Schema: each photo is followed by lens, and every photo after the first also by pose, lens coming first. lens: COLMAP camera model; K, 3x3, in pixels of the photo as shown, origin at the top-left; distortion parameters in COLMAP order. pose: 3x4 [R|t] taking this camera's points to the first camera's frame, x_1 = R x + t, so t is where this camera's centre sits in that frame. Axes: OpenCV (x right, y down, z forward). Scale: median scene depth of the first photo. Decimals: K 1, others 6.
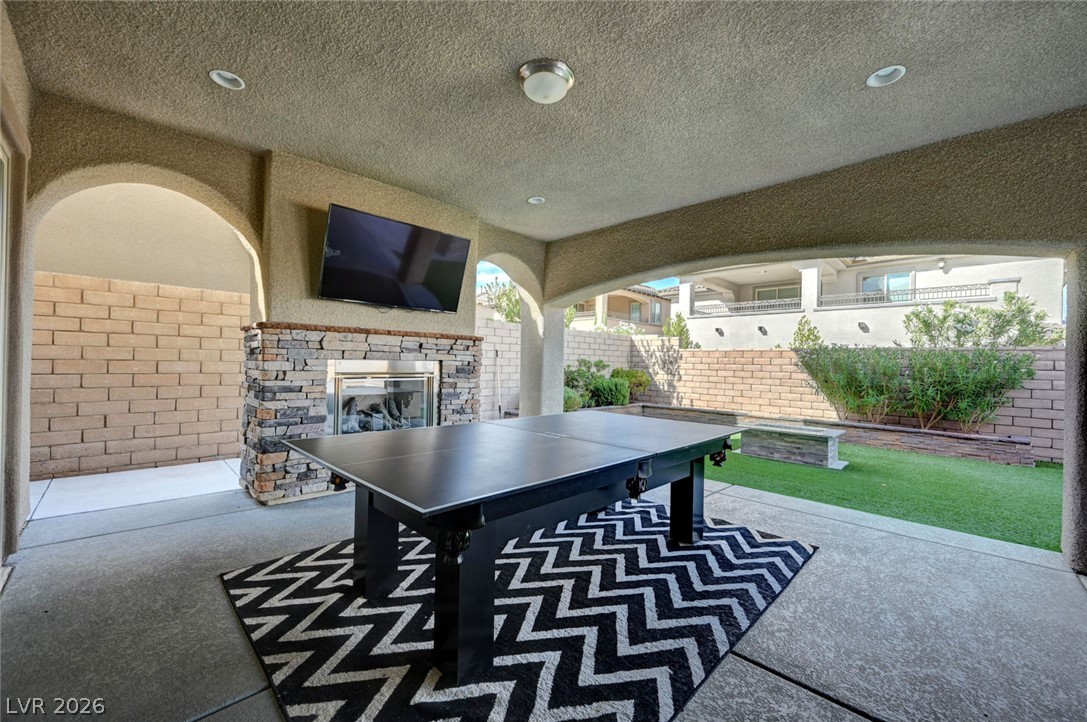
lens RADIAL K [[428.7, 0, 547.5], [0, 428.7, 357.4], [0, 0, 1]] dist [-0.001671, 0.000027]
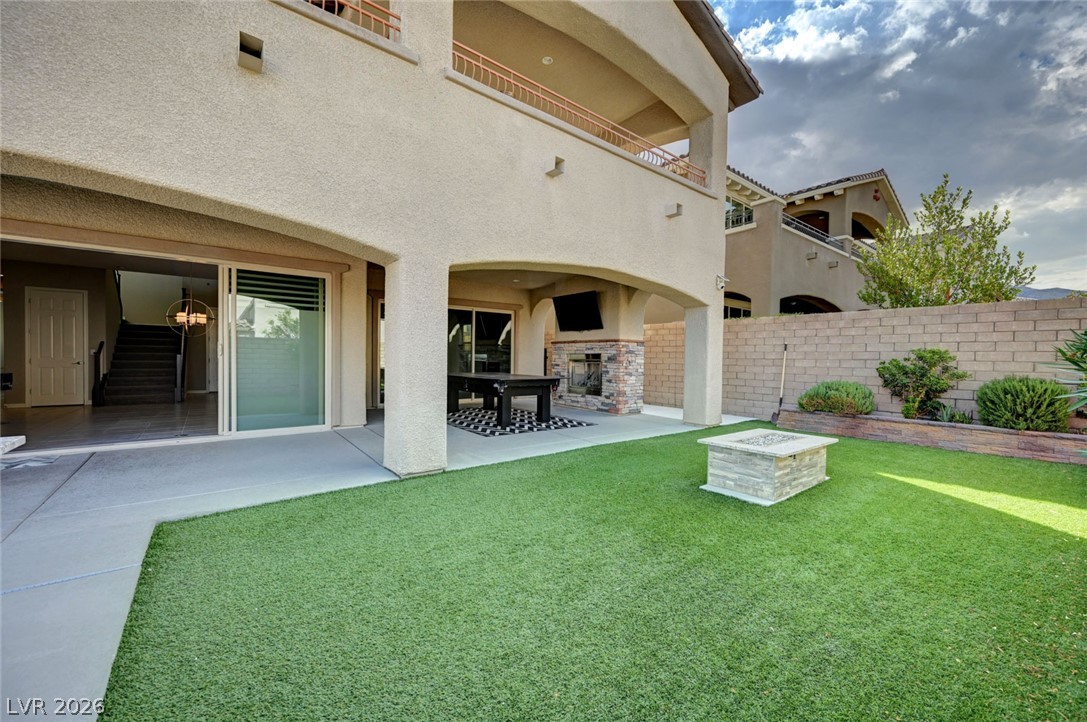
lens RADIAL K [[428.7, 0, 548.8], [0, 428.7, 361.3], [0, 0, 1]] dist [-0.001671, 0.000027]
pose [[-0.118883, -0.016200, -0.992776, 1.374923], [-0.003794, 0.999867, -0.015861, 0.060068], [0.992901, 0.001881, -0.118929, 0.804611]]
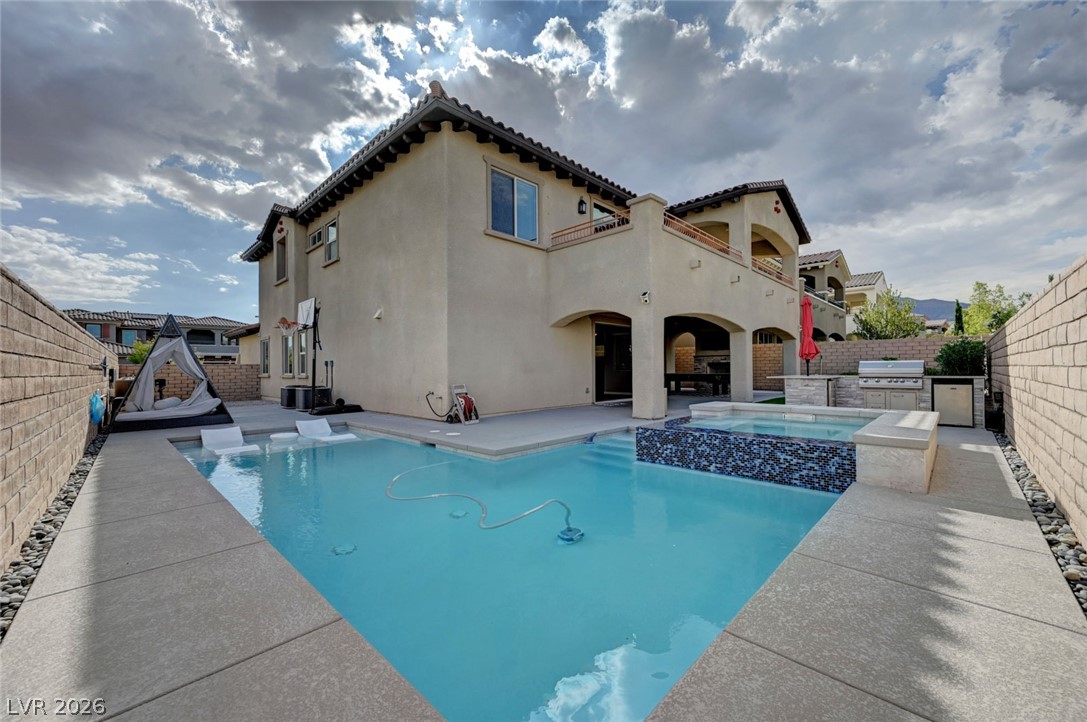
lens RADIAL K [[428.7, 0, 538.1], [0, 428.7, 364.0], [0, 0, 1]] dist [-0.001671, 0.000027]
pose [[-0.000065, -0.034342, -0.999410, 2.897528], [0.019790, 0.999214, -0.034336, 0.099975], [0.999804, -0.019781, 0.000615, -0.602897]]
